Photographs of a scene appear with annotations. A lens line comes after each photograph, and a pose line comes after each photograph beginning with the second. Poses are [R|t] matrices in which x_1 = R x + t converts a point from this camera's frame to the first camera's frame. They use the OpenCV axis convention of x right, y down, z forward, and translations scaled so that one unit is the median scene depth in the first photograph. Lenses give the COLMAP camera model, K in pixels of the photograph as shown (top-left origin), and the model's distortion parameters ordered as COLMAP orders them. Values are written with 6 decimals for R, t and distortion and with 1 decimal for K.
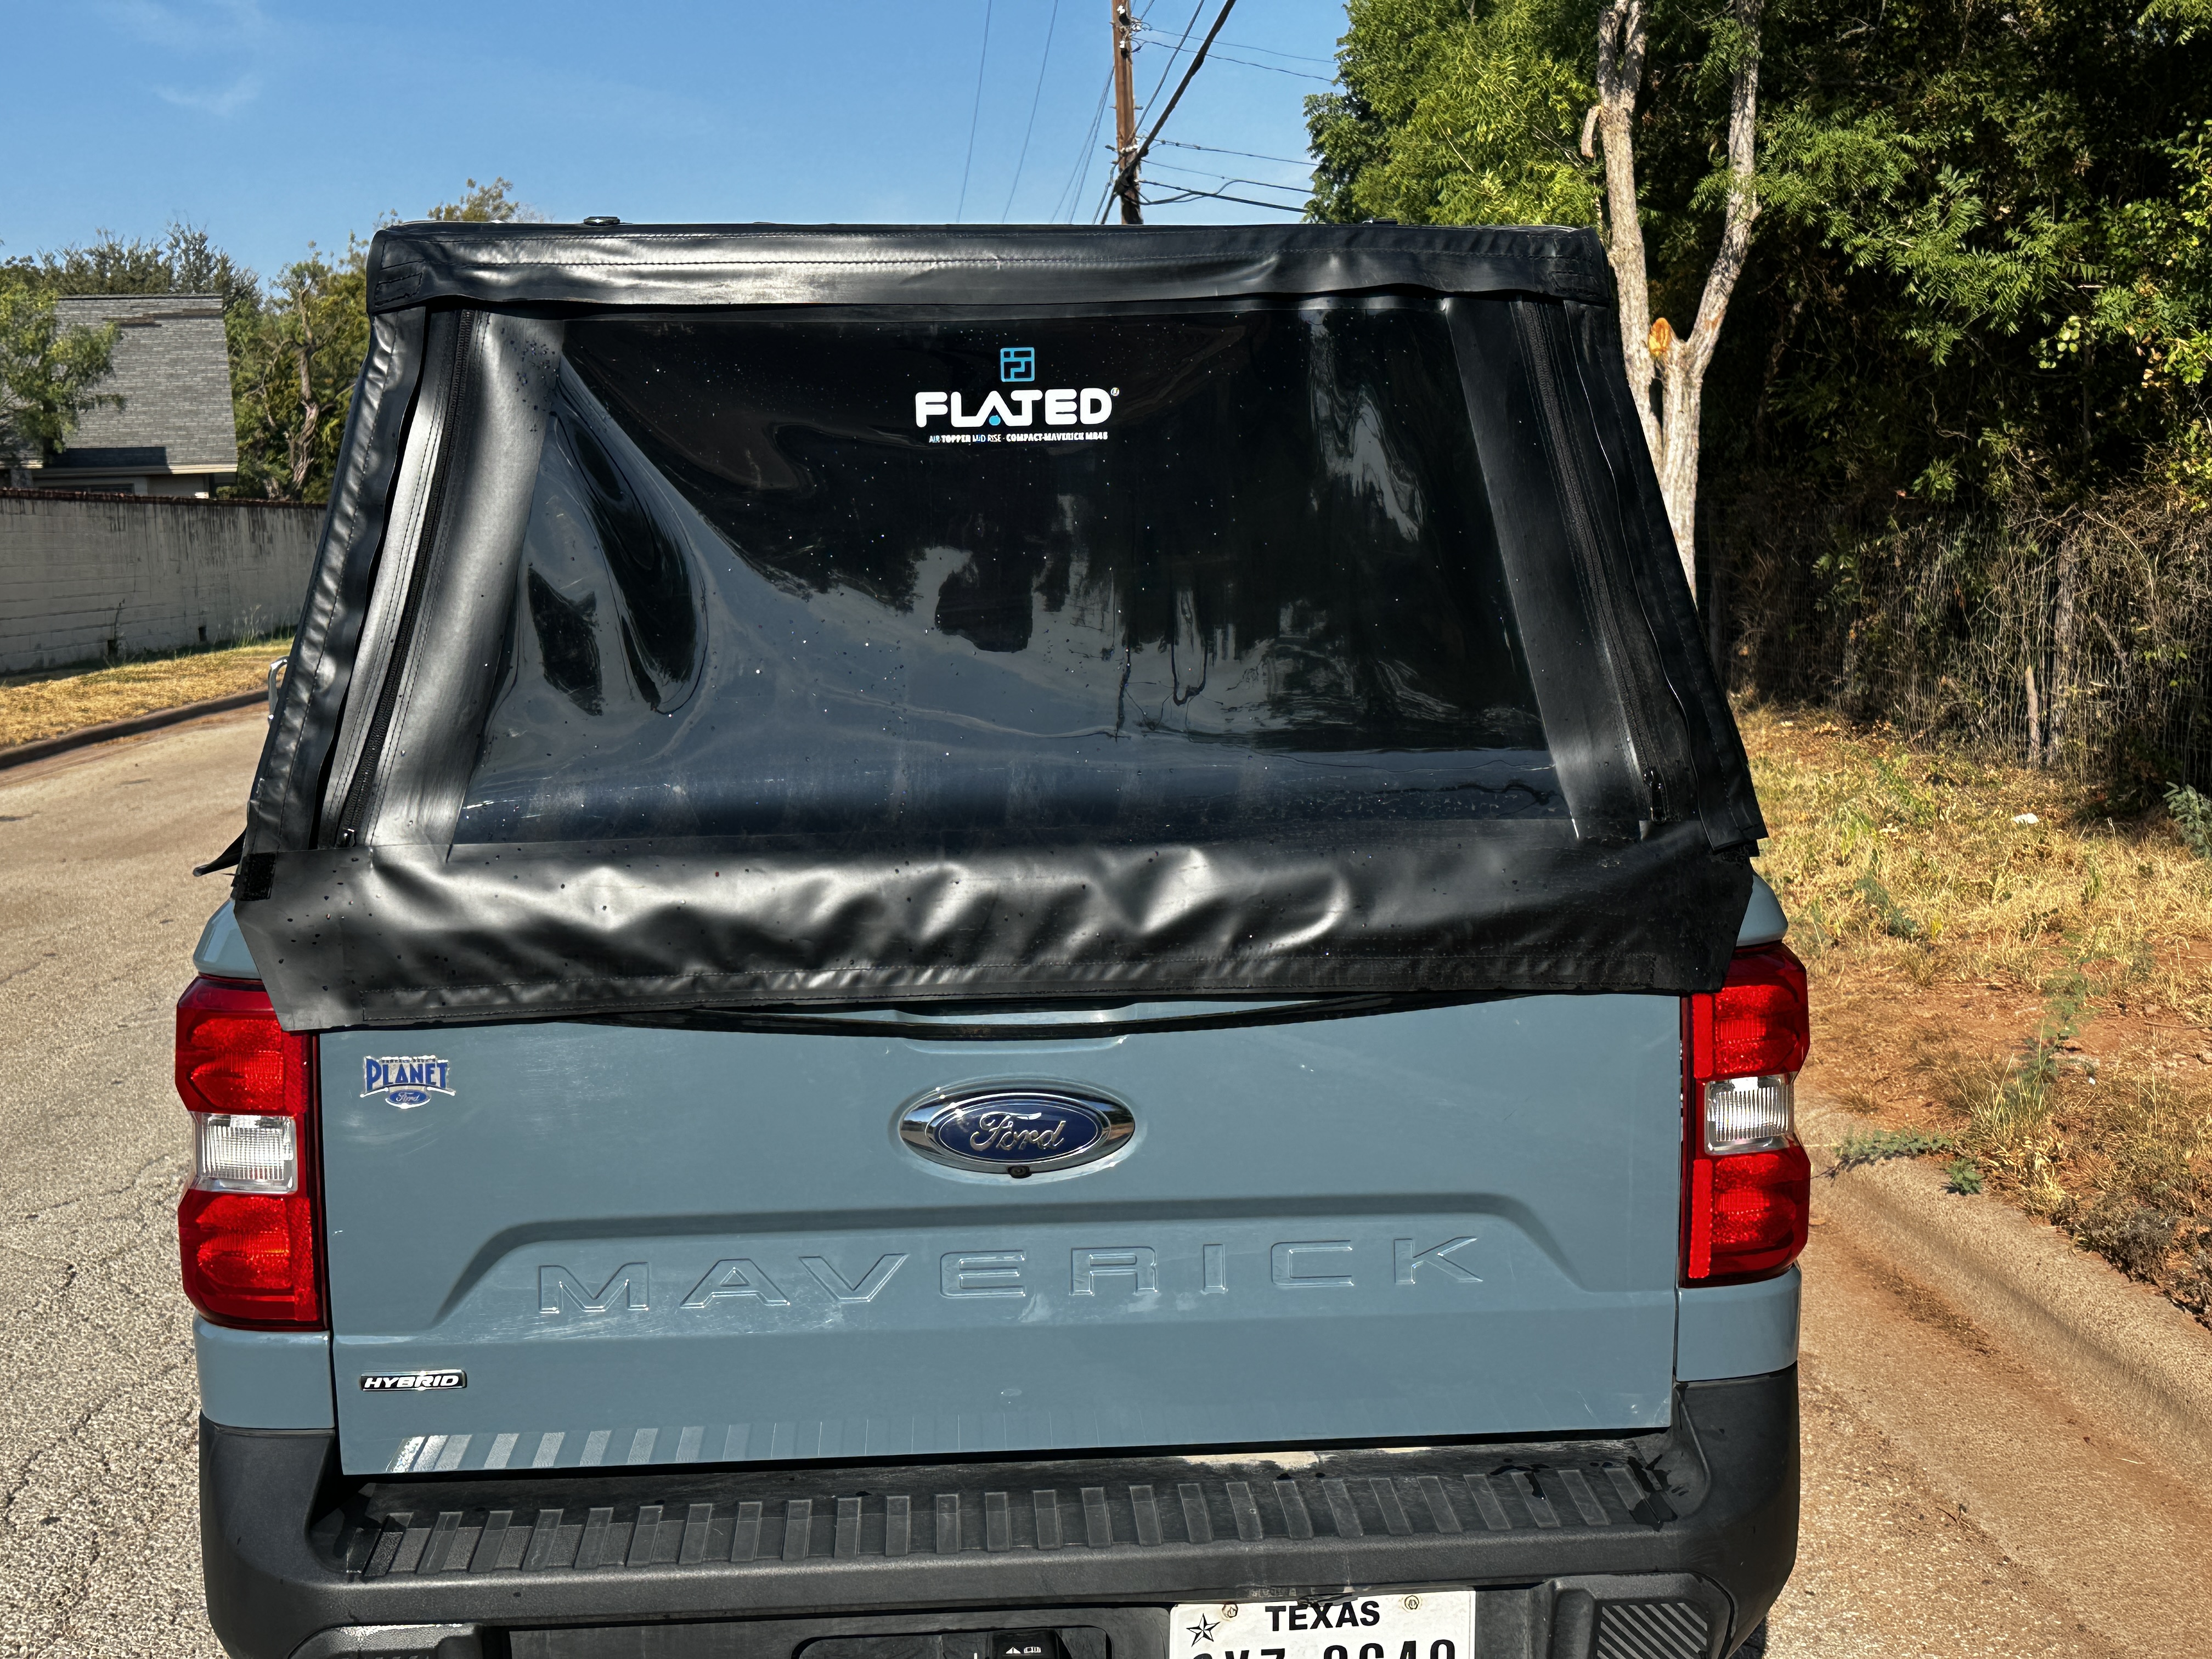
lens RADIAL K [[2520.1, 0, 1106.0], [0, 2520.1, 829.5], [0, 0, 1]] dist [0.076017, -0.022126]
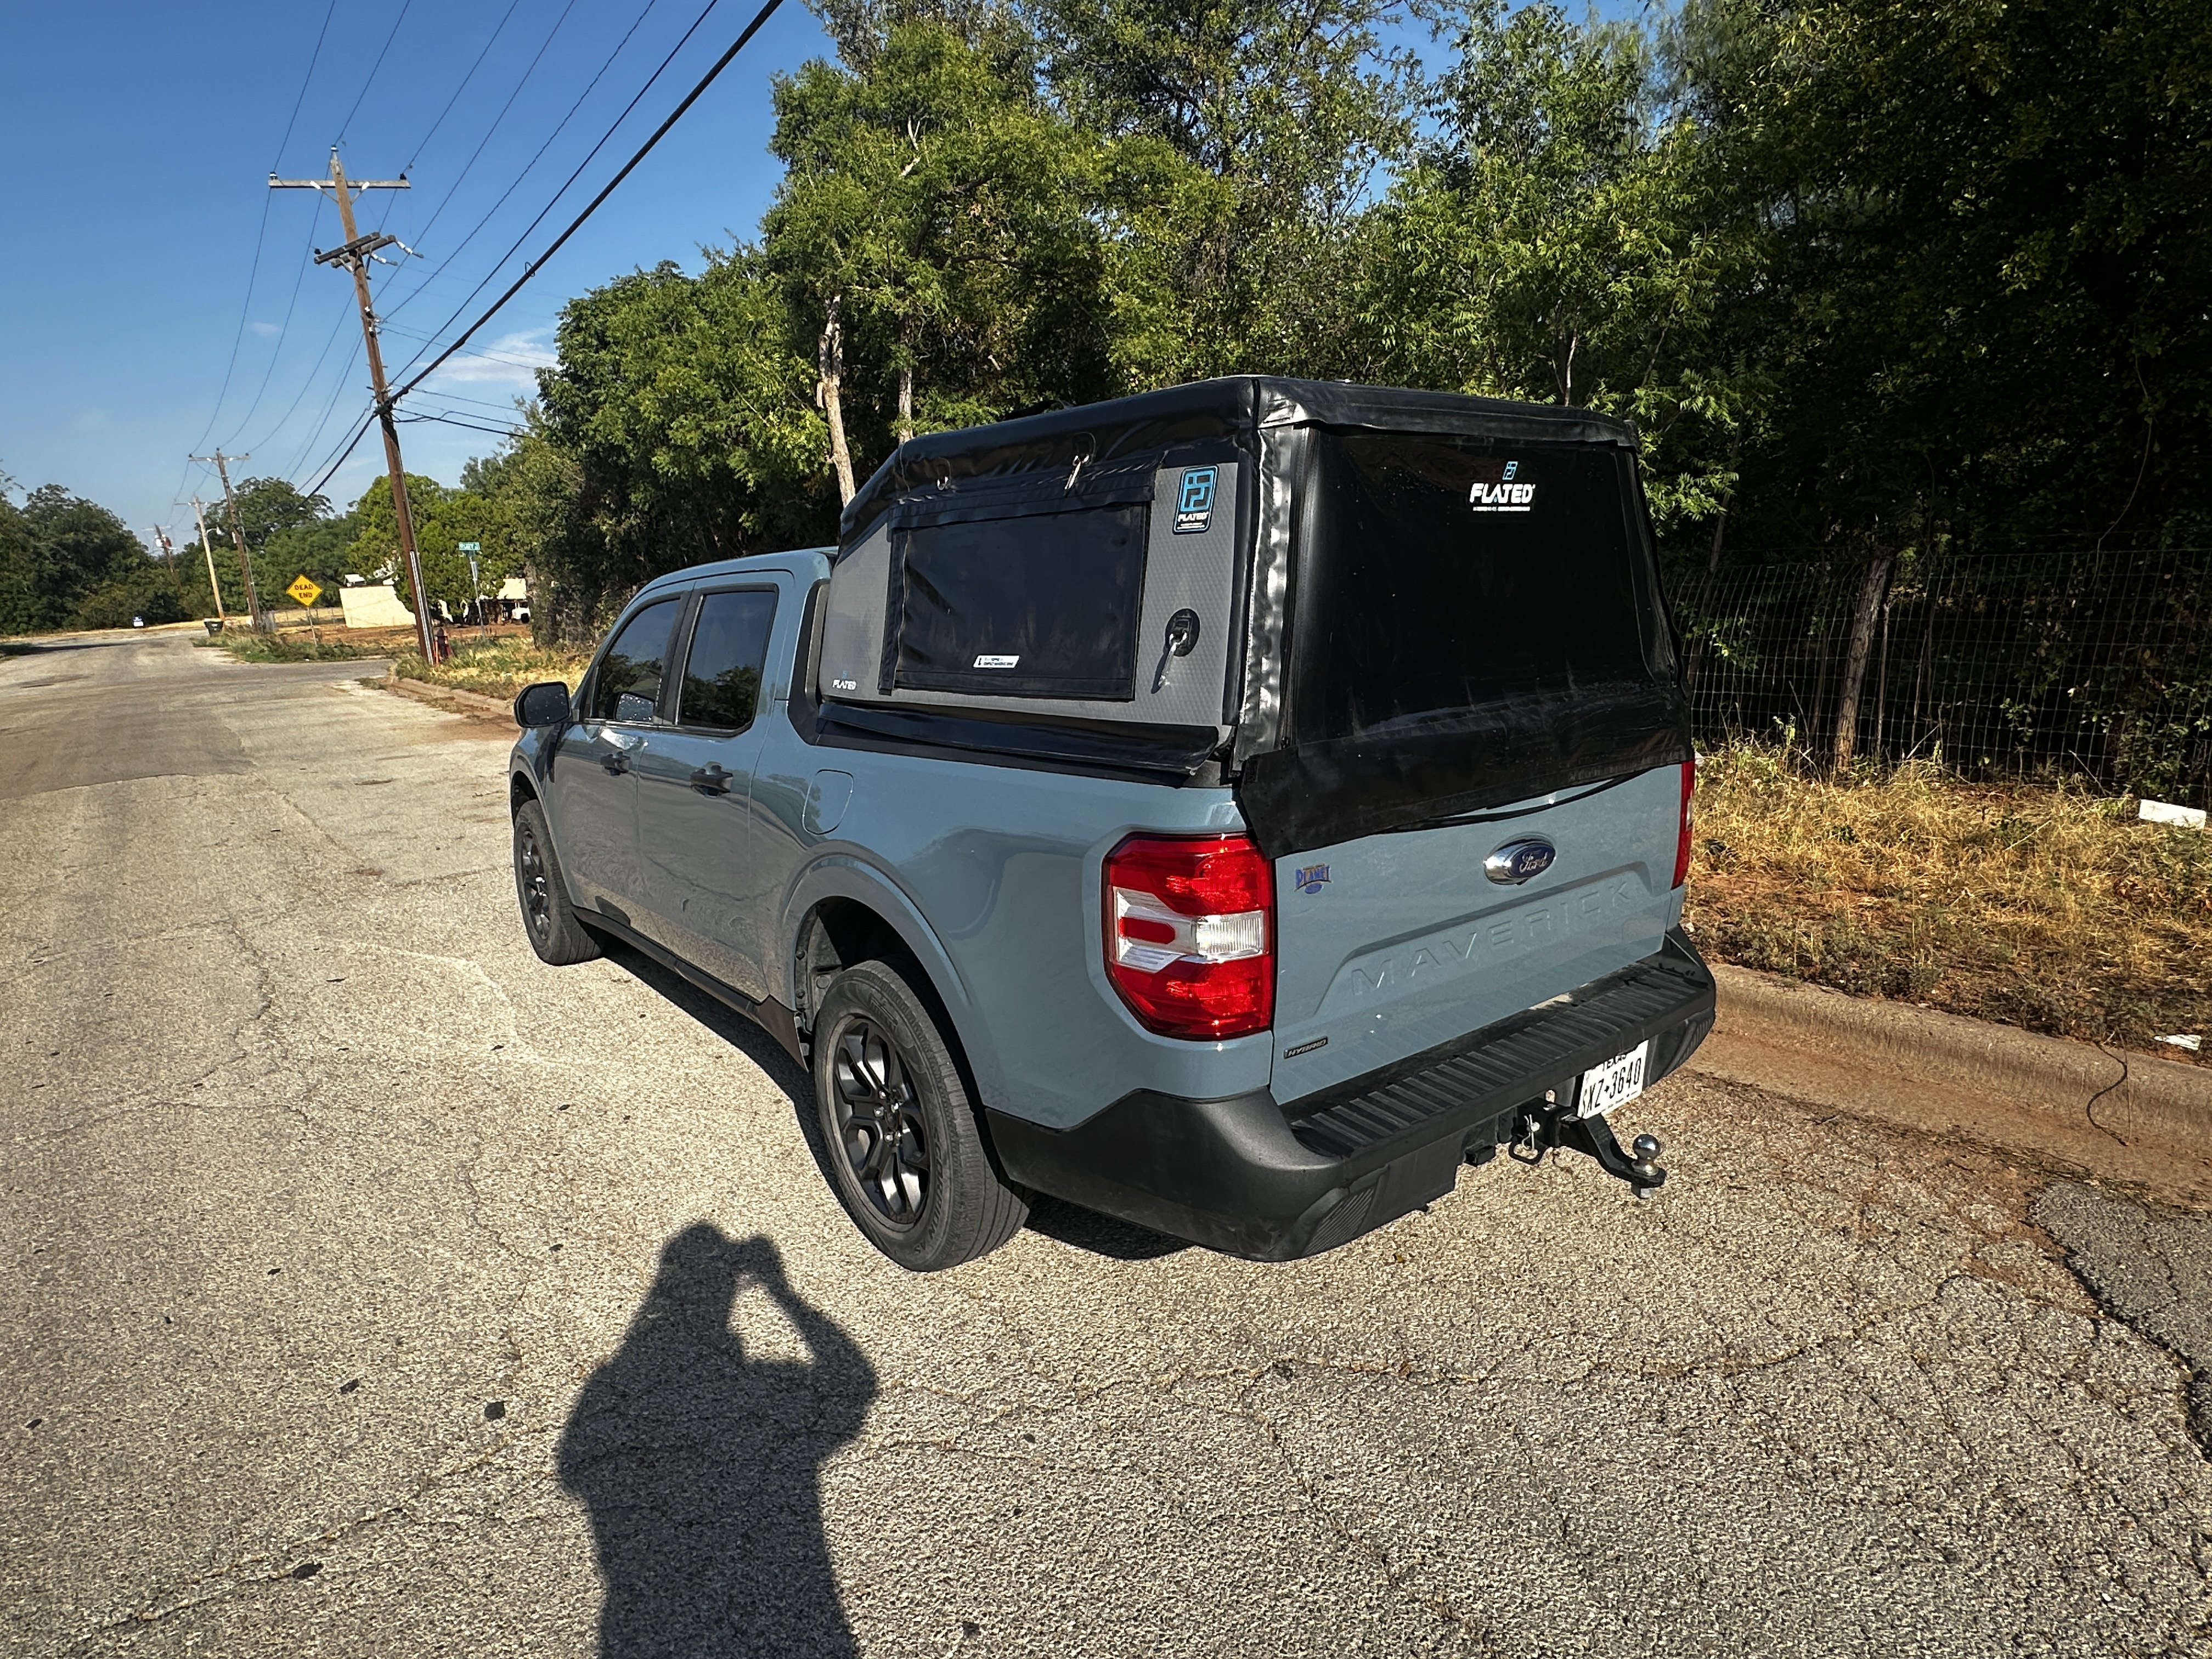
lens RADIAL K [[1190.7, 0, 1106.0], [0, 1190.7, 829.5], [0, 0, 1]] dist [-0.005196, 0.000573]
pose [[0.830853, -0.125798, 0.542087, -0.817005], [0.087793, 0.991546, 0.095540, -0.024425], [-0.549523, -0.031789, 0.834874, 0.393155]]
